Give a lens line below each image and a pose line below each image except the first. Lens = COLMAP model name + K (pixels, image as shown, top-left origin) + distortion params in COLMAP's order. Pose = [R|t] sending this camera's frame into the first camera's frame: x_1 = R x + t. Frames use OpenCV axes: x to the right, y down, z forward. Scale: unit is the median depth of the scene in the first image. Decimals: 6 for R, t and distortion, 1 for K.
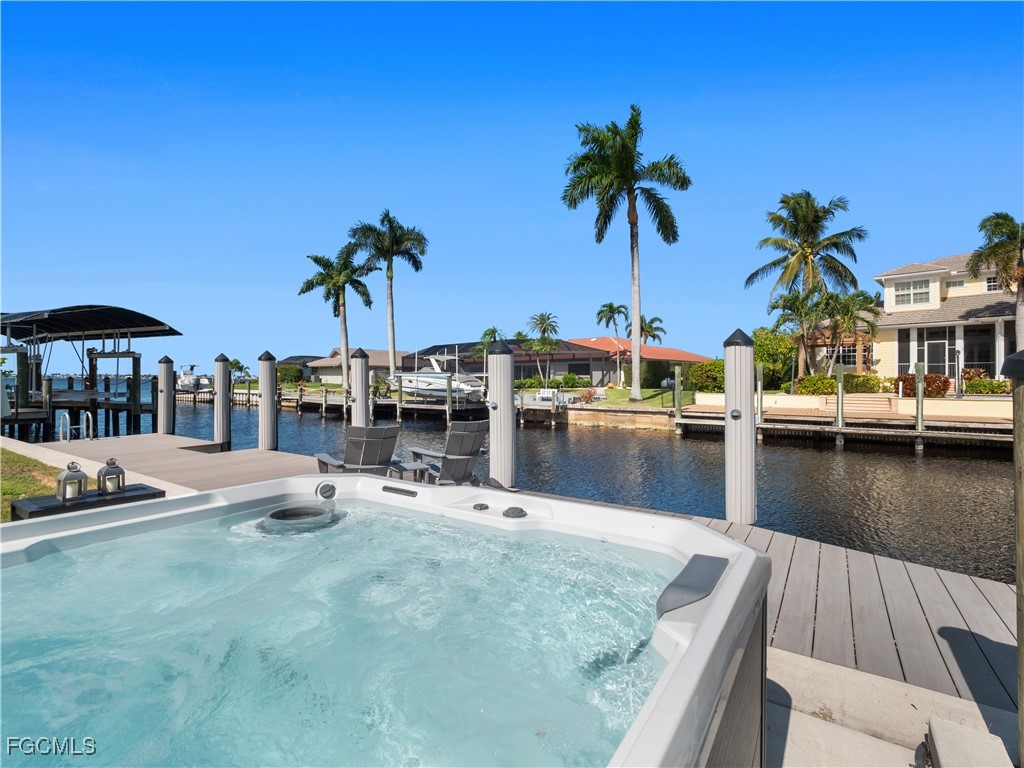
lens RADIAL K [[481.3, 0, 508.2], [0, 481.3, 381.3], [0, 0, 1]] dist [0.023055, -0.021506]
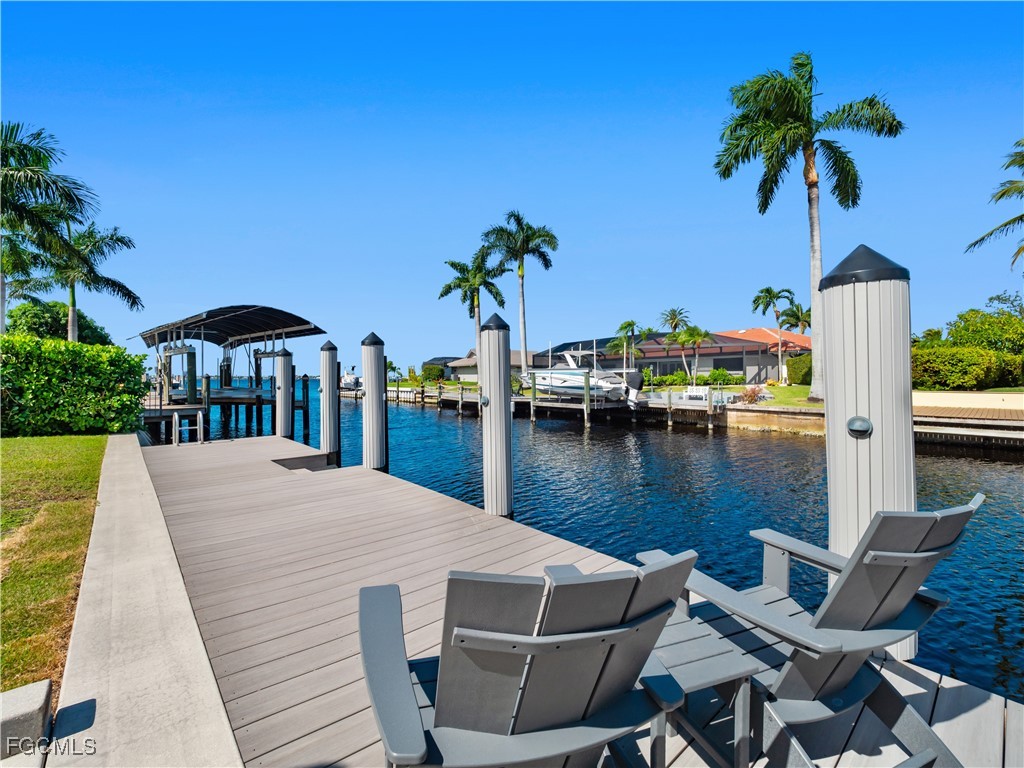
lens RADIAL K [[447.0, 0, 509.8], [0, 447.0, 374.3], [0, 0, 1]] dist [0.000598, -0.000036]
pose [[0.965888, -0.008627, -0.258817, -0.038740], [0.005381, 0.999898, -0.013247, 0.003294], [0.258905, 0.011403, 0.965836, 0.126337]]
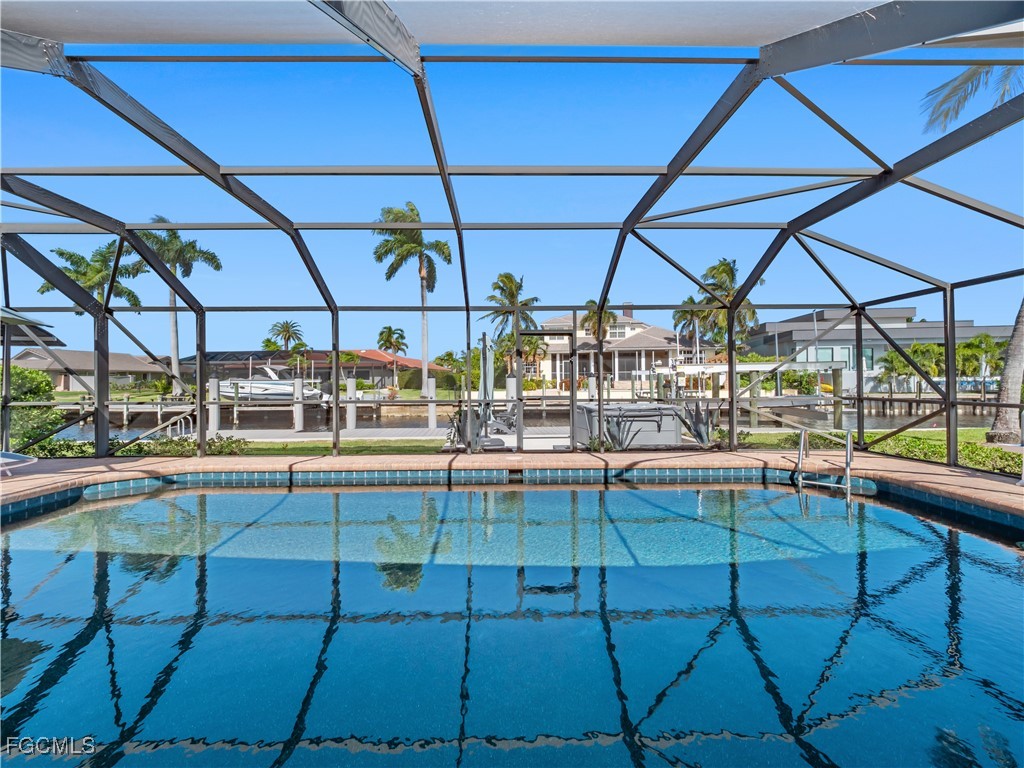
lens RADIAL K [[426.8, 0, 506.3], [0, 426.8, 376.7], [0, 0, 1]] dist [-0.001065, -0.000359]
pose [[0.798390, -0.003943, 0.602128, -0.303651], [0.012089, 0.999882, -0.009481, -0.008002], [-0.602019, 0.014849, 0.798344, -0.180503]]
